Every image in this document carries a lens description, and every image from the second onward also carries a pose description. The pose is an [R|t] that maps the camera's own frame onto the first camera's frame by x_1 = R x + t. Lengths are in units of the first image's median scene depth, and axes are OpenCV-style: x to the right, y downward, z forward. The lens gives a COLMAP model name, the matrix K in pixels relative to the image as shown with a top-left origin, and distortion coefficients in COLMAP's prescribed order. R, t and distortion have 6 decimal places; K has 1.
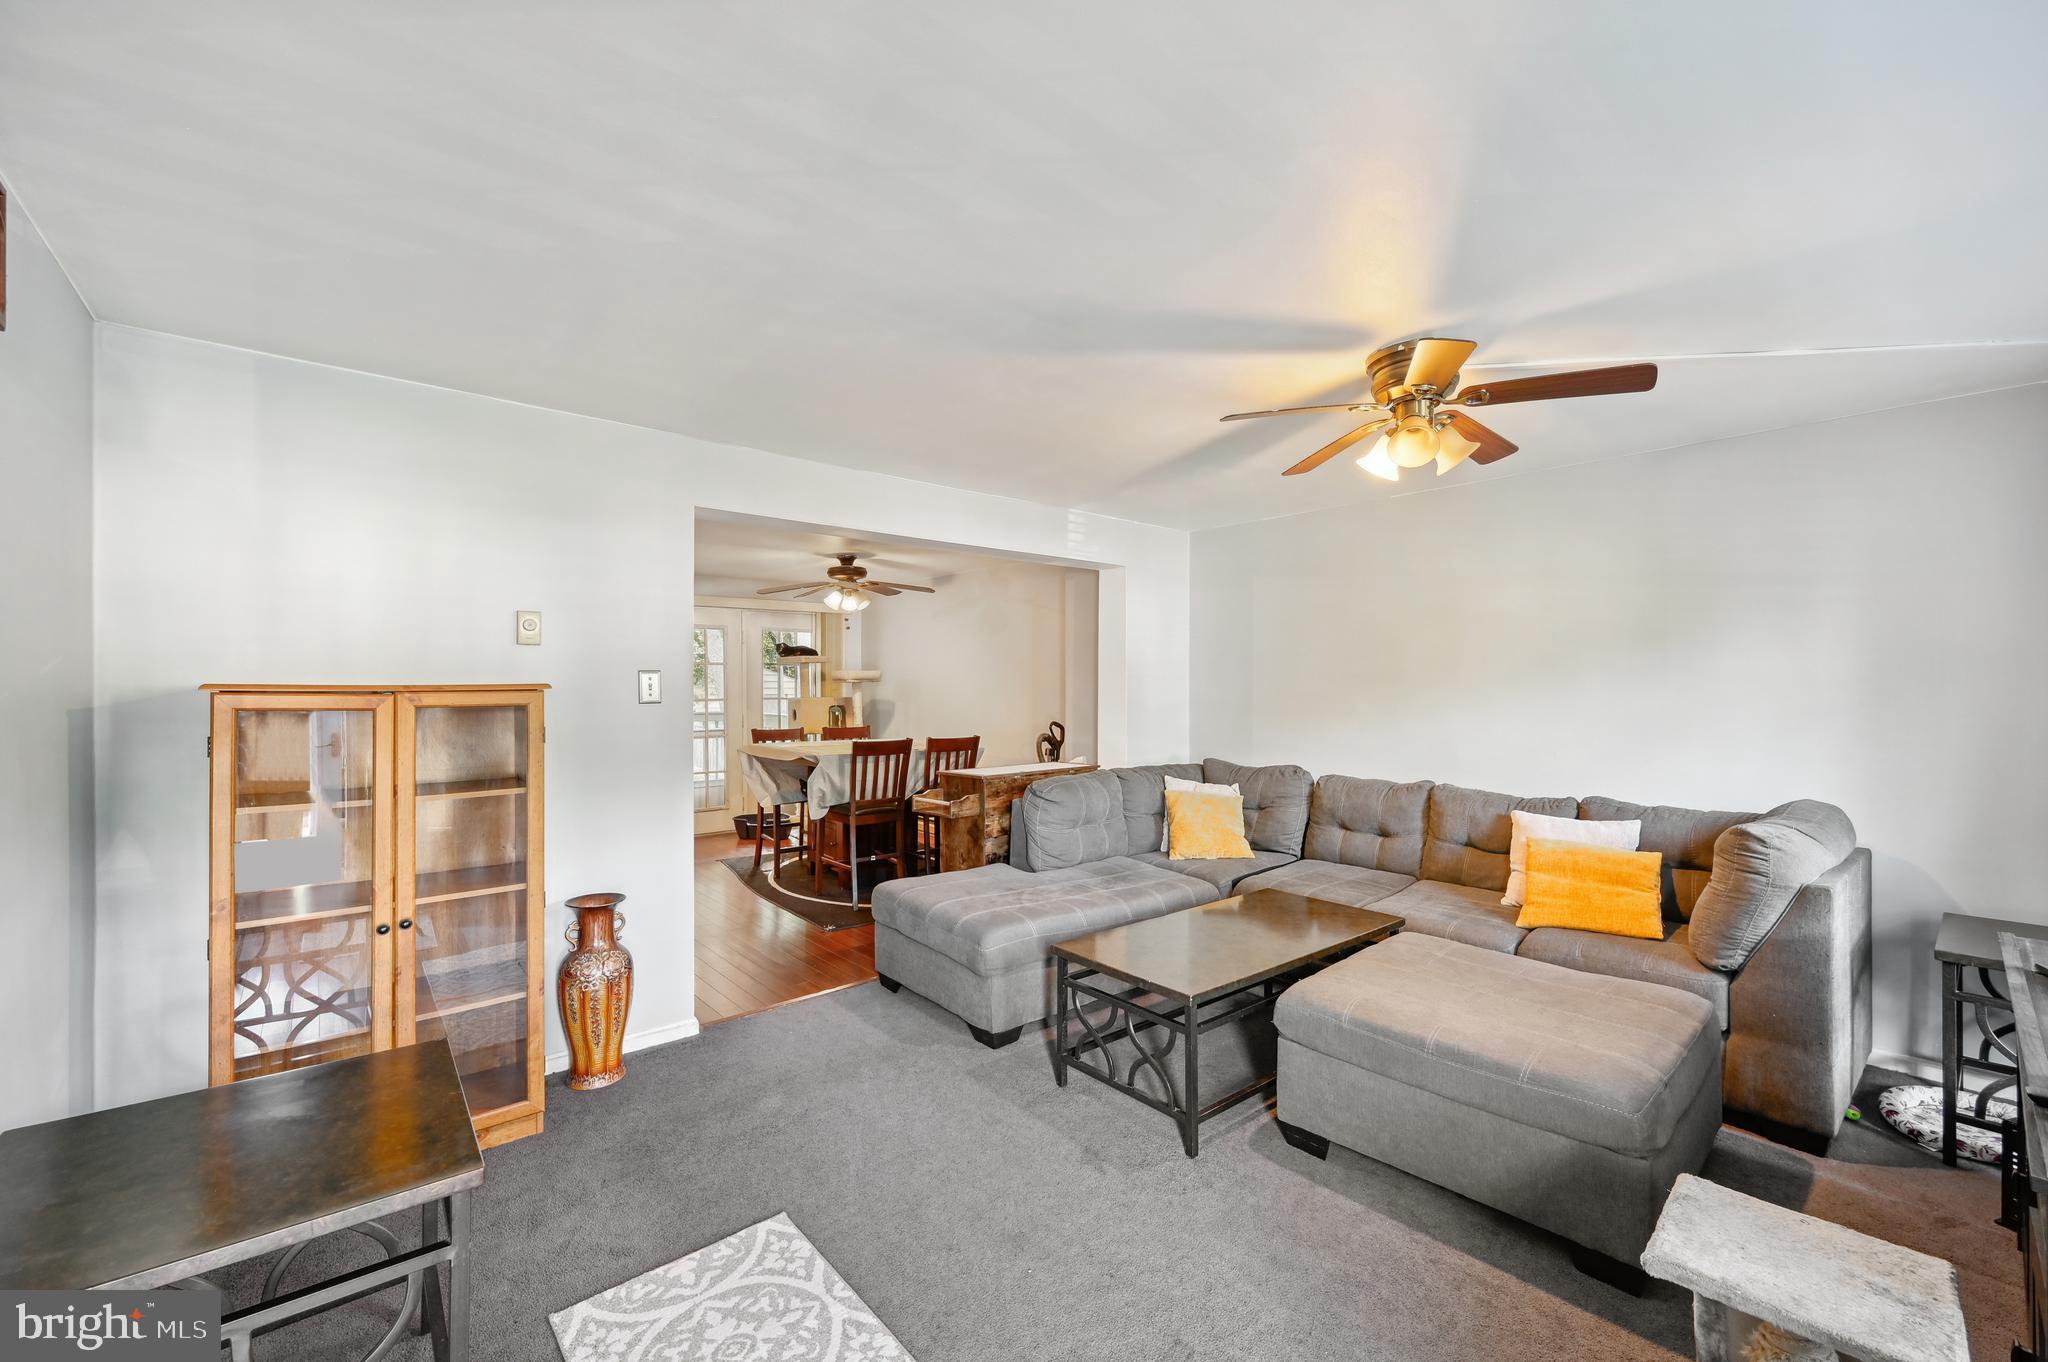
lens RADIAL K [[814.8, 0, 1039.0], [0, 814.8, 683.8], [0, 0, 1]] dist [-0.004027, 0.000287]
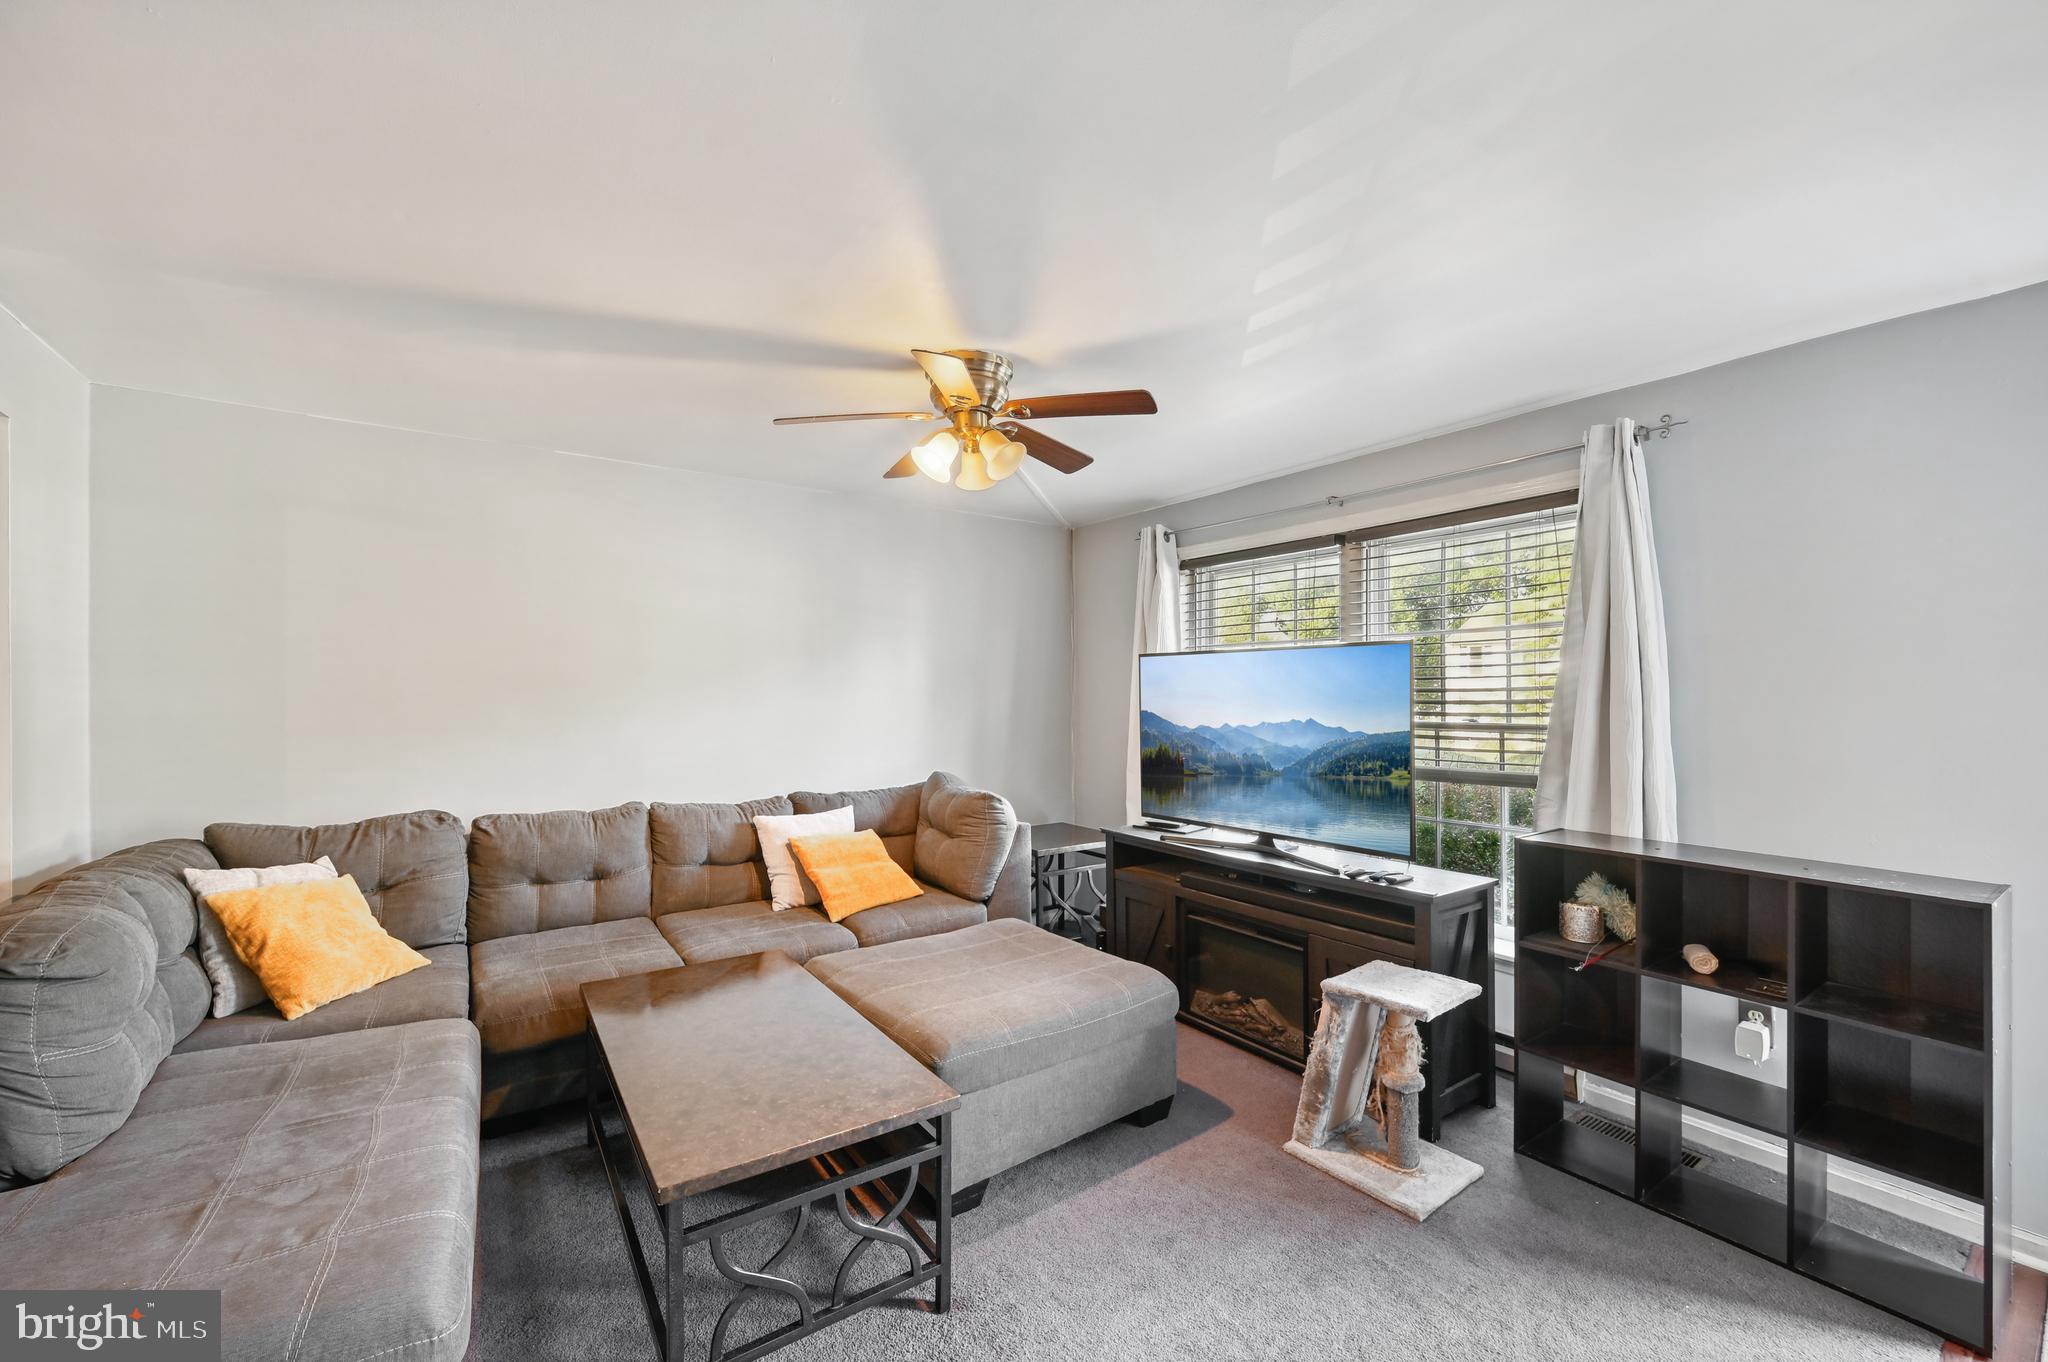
lens RADIAL K [[814.8, 0, 1039.0], [0, 814.8, 683.8], [0, 0, 1]] dist [-0.004027, 0.000287]
pose [[0.104133, 0.011271, 0.994500, -0.374487], [-0.004620, 0.999930, -0.010849, 0.002426], [-0.994553, -0.003464, 0.104177, 0.554022]]
